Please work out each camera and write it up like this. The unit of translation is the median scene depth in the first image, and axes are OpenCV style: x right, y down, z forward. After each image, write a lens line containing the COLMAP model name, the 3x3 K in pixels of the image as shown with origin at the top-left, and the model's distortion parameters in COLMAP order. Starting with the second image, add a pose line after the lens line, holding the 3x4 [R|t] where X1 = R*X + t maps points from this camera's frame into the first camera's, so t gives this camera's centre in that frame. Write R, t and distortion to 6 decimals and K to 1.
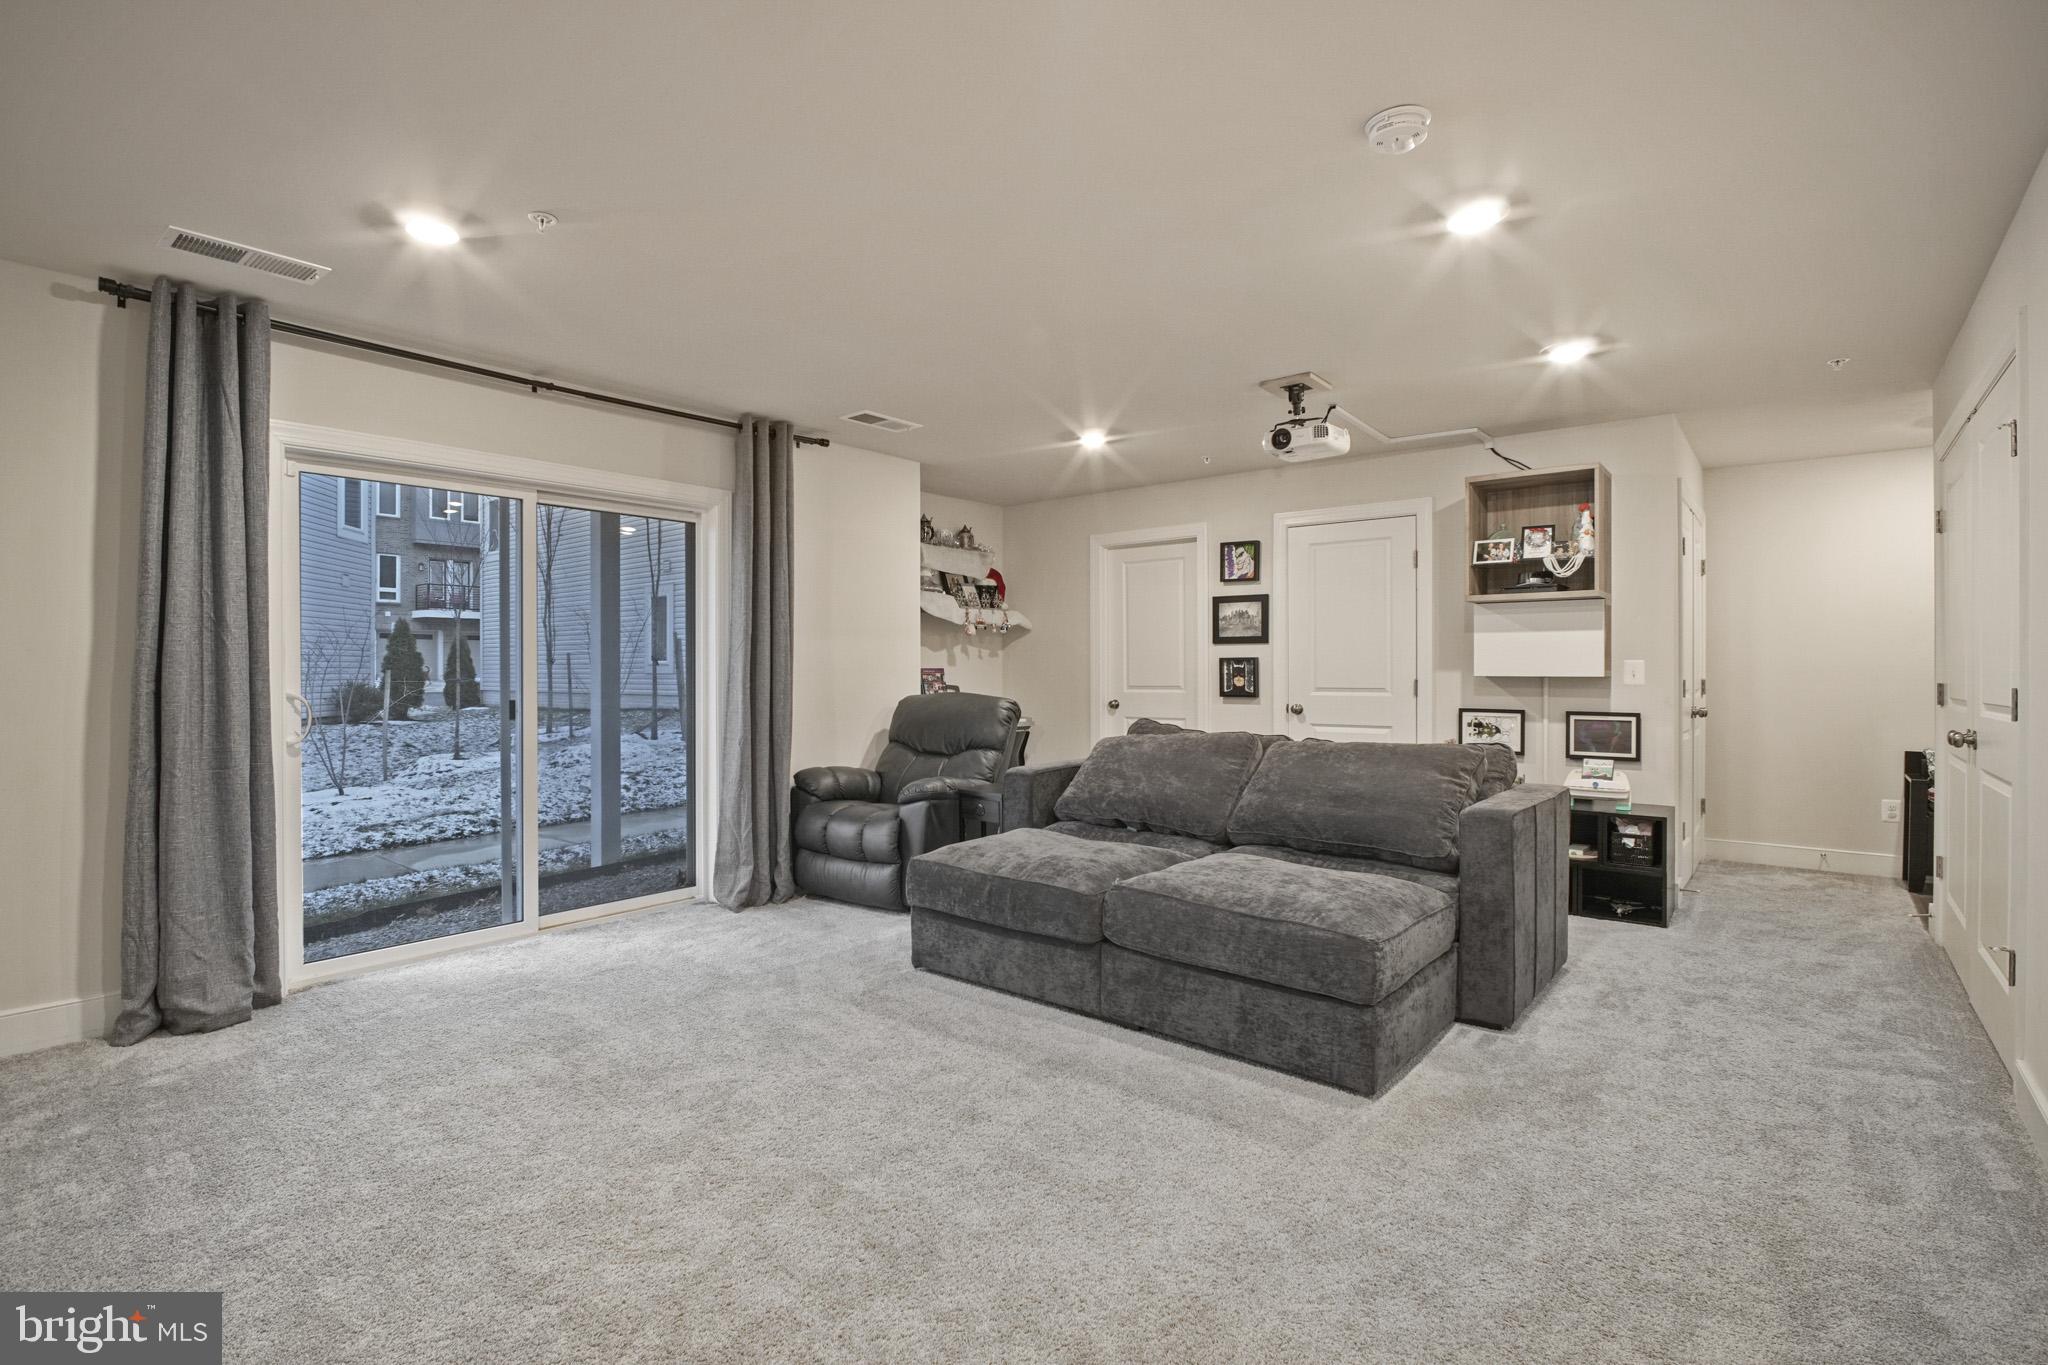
lens RADIAL K [[969.8, 0, 1023.5], [0, 969.8, 678.6], [0, 0, 1]] dist [-0.002655, -0.000059]
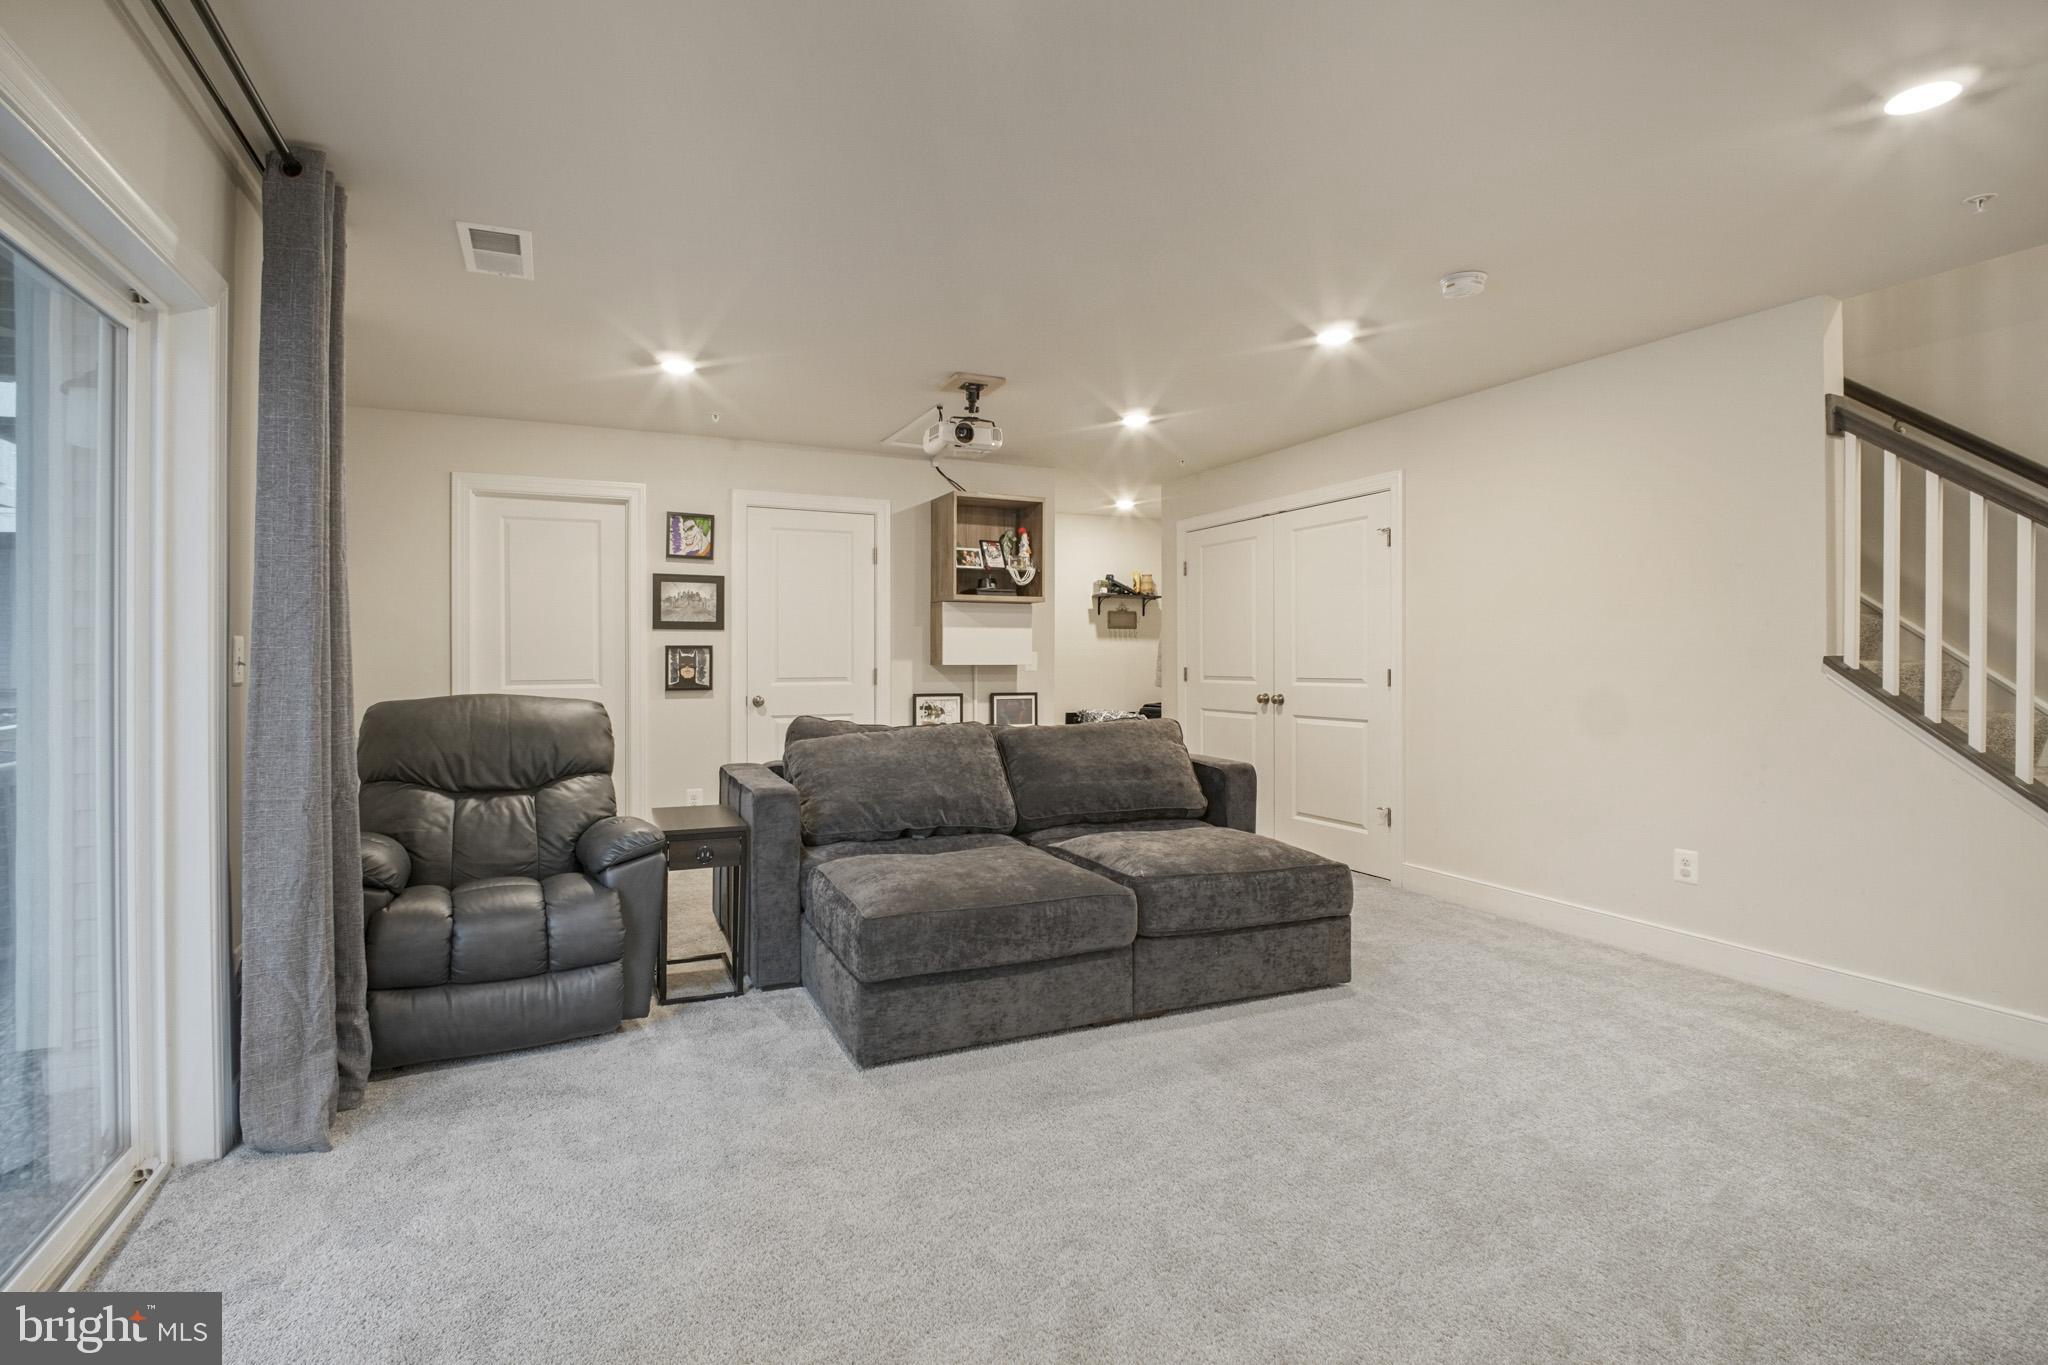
lens RADIAL K [[969.8, 0, 1020.2], [0, 969.8, 662.6], [0, 0, 1]] dist [-0.002655, -0.000059]
pose [[0.444845, -0.003501, 0.895601, -0.498560], [0.007471, 0.999972, 0.000198, -0.004622], [-0.895577, 0.006604, 0.444859, 0.395472]]
